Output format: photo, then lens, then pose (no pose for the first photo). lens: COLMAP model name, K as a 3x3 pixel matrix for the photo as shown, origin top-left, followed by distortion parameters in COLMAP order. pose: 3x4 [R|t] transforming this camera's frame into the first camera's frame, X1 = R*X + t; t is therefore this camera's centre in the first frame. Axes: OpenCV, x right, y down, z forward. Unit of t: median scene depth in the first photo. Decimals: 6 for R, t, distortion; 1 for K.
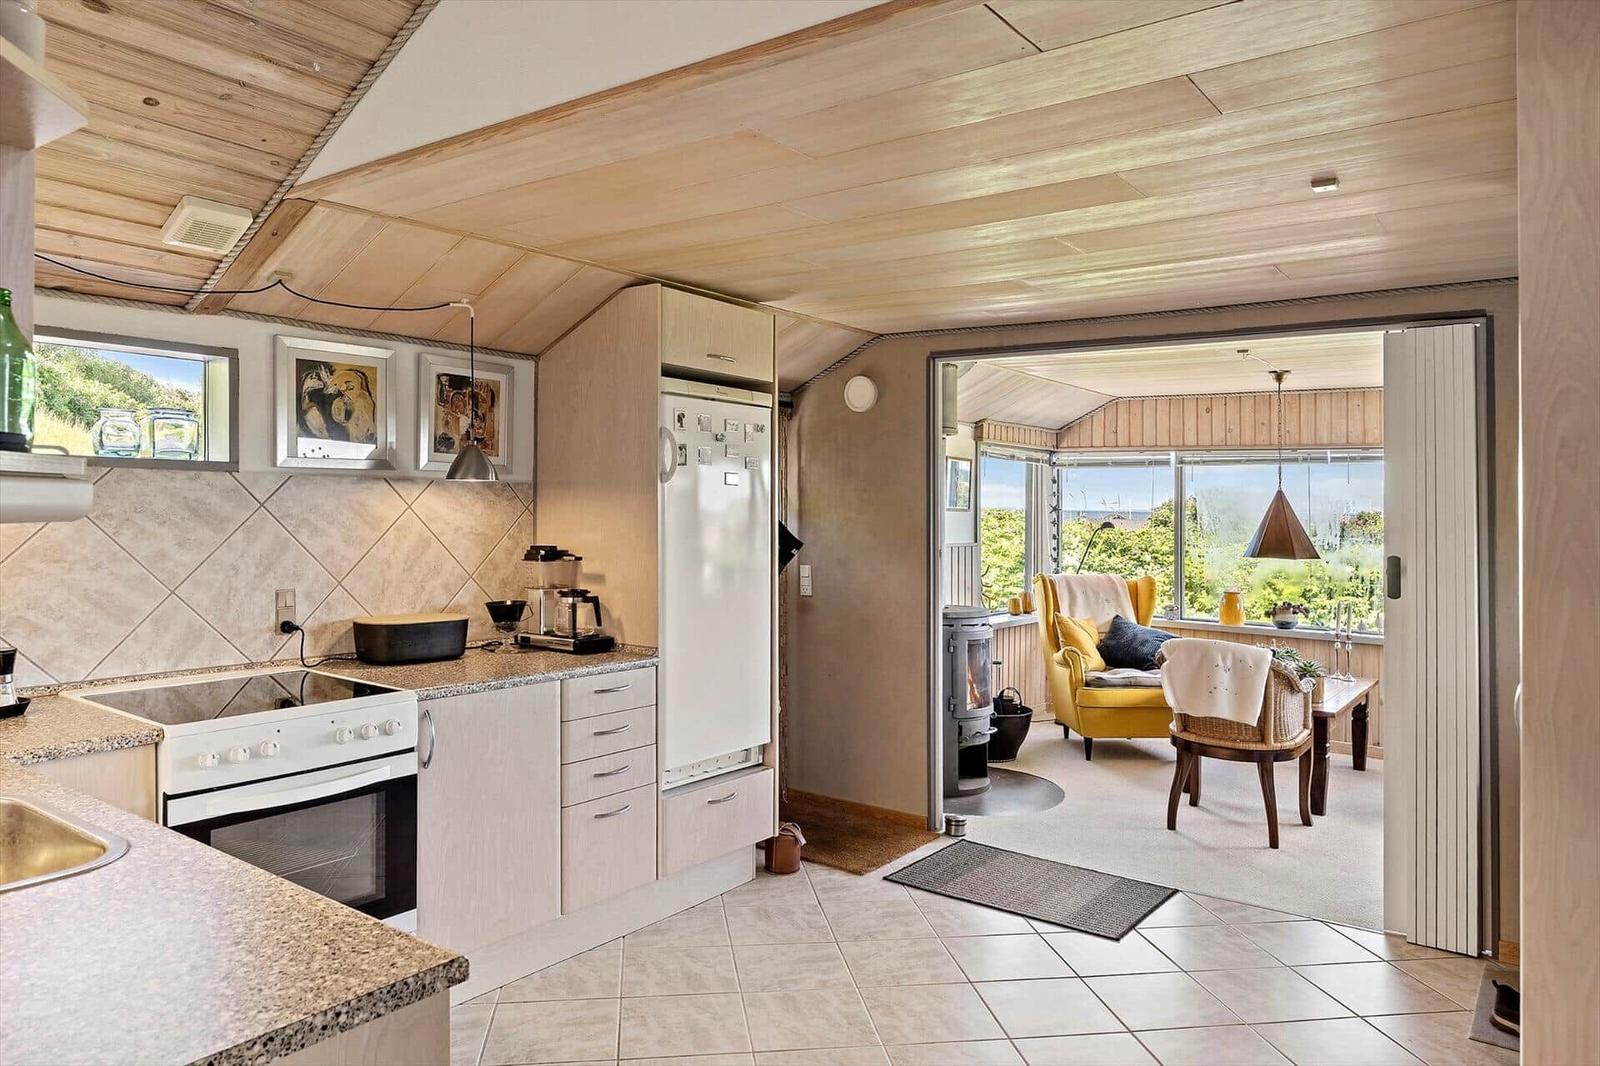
lens RADIAL K [[1046.9, 0, 808.1], [0, 1046.9, 549.5], [0, 0, 1]] dist [0.004637, 0.000622]
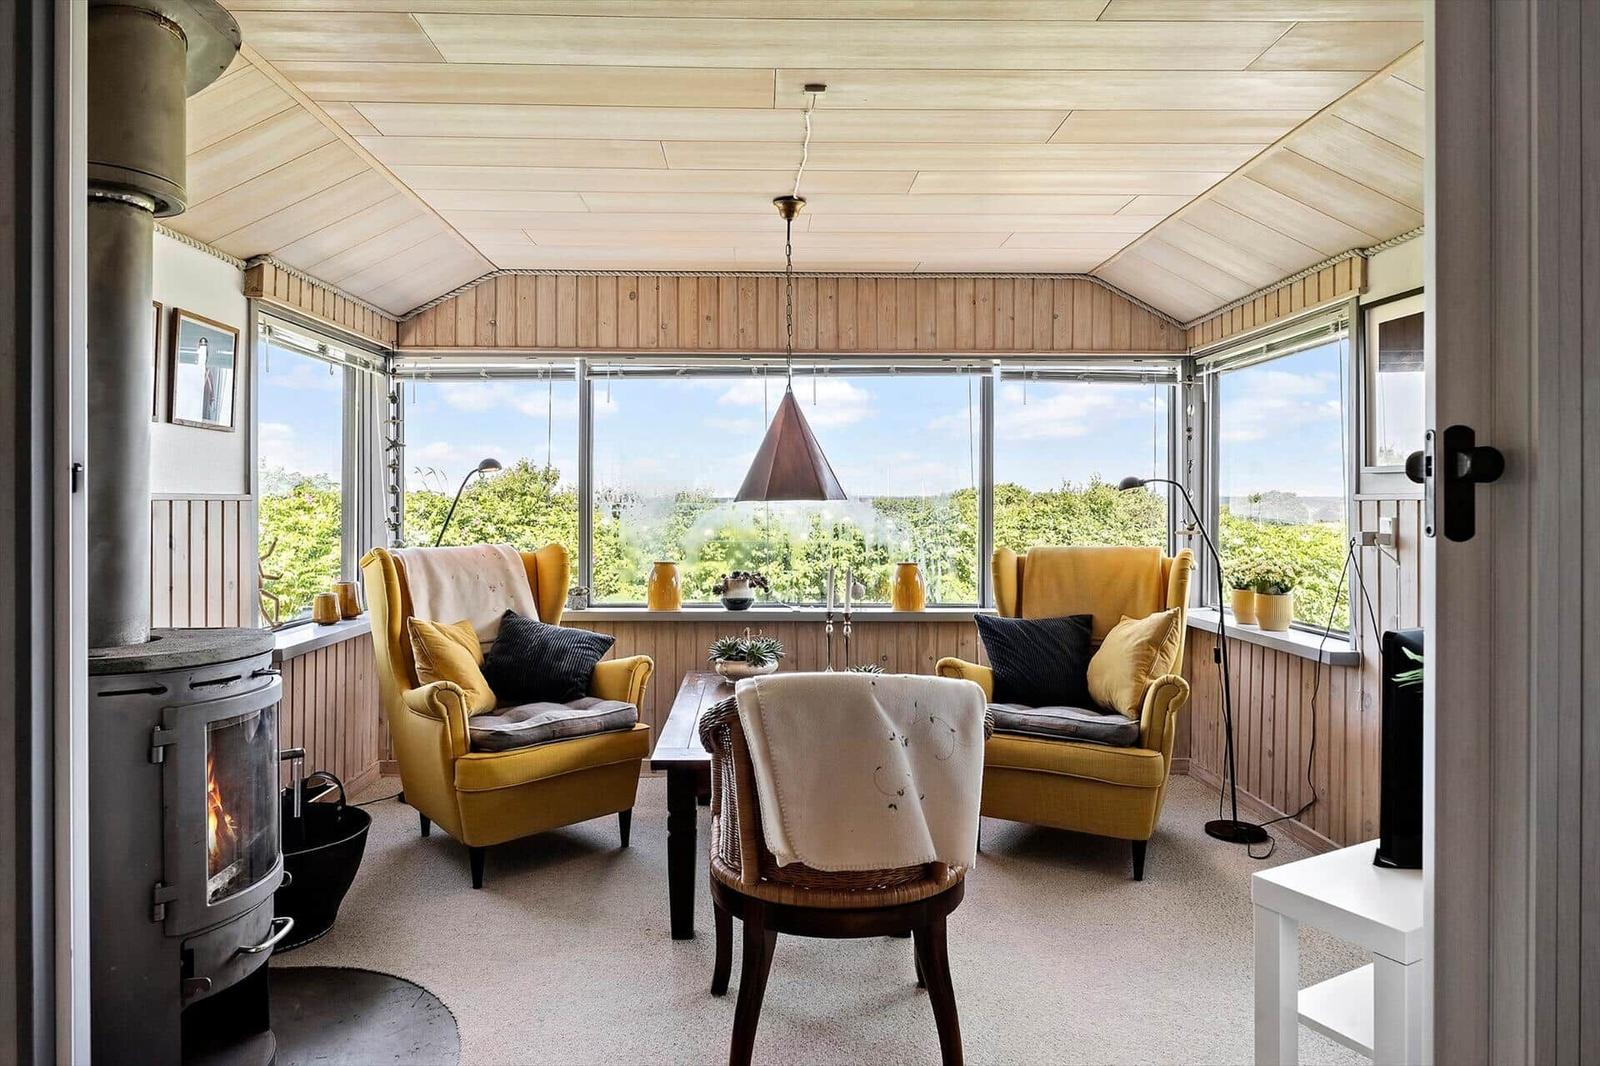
lens RADIAL K [[992.4, 0, 795.5], [0, 992.4, 440.7], [0, 0, 1]] dist [-0.005835, -0.001475]
pose [[0.796776, 0.015114, 0.604085, 0.077809], [0.038938, 0.996325, -0.076285, 0.014675], [-0.603018, 0.084304, 0.793260, 0.433013]]
